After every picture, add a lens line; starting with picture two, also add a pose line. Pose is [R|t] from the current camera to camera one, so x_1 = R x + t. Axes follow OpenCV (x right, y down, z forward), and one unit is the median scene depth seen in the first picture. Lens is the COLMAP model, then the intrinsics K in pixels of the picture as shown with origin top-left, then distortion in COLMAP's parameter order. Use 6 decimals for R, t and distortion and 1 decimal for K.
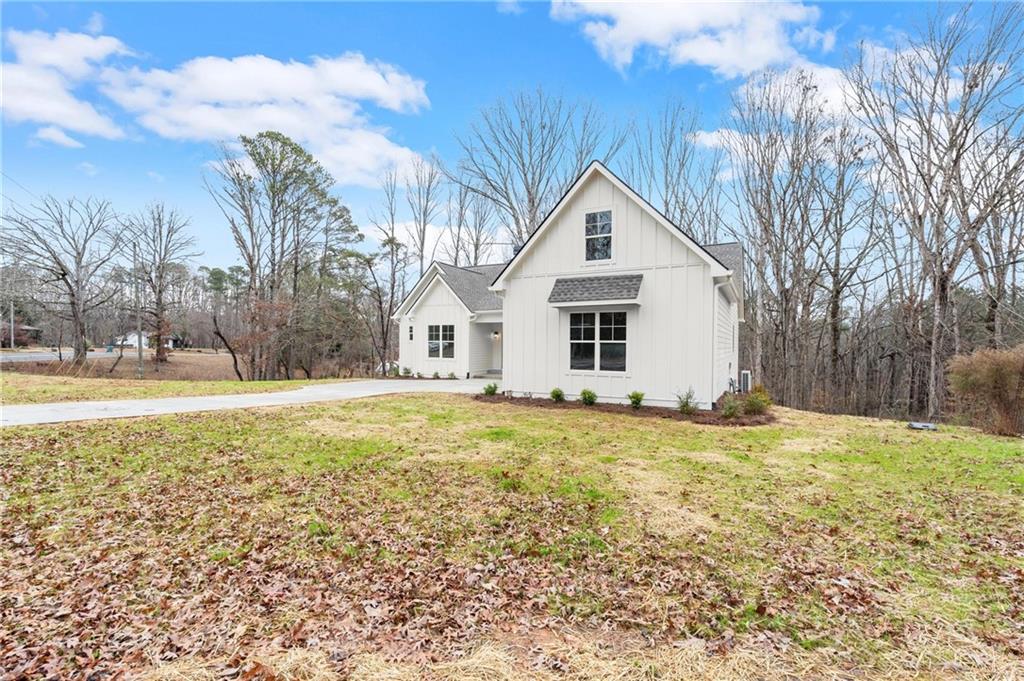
lens RADIAL K [[450.5, 0, 512.2], [0, 450.5, 335.9], [0, 0, 1]] dist [-0.005483, 0.000180]
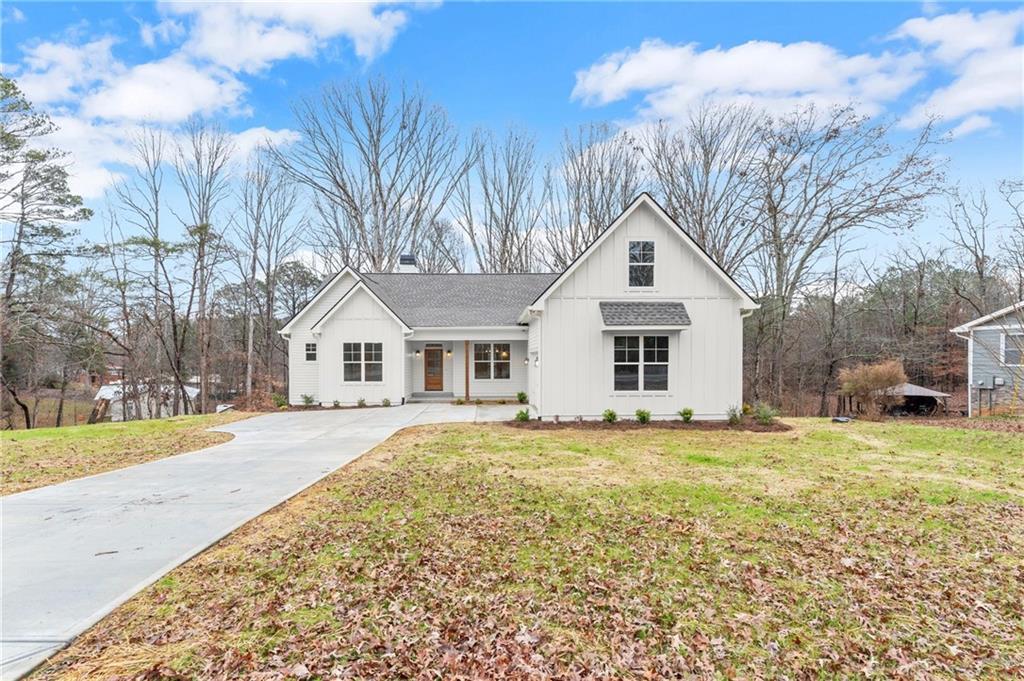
lens RADIAL K [[463.4, 0, 495.4], [0, 463.4, 345.9], [0, 0, 1]] dist [-0.003864, -0.000077]
pose [[0.871244, 0.000279, 0.490850, -0.643657], [0.002246, 0.999987, -0.004554, -0.024122], [-0.490845, 0.005070, 0.871232, 0.214742]]
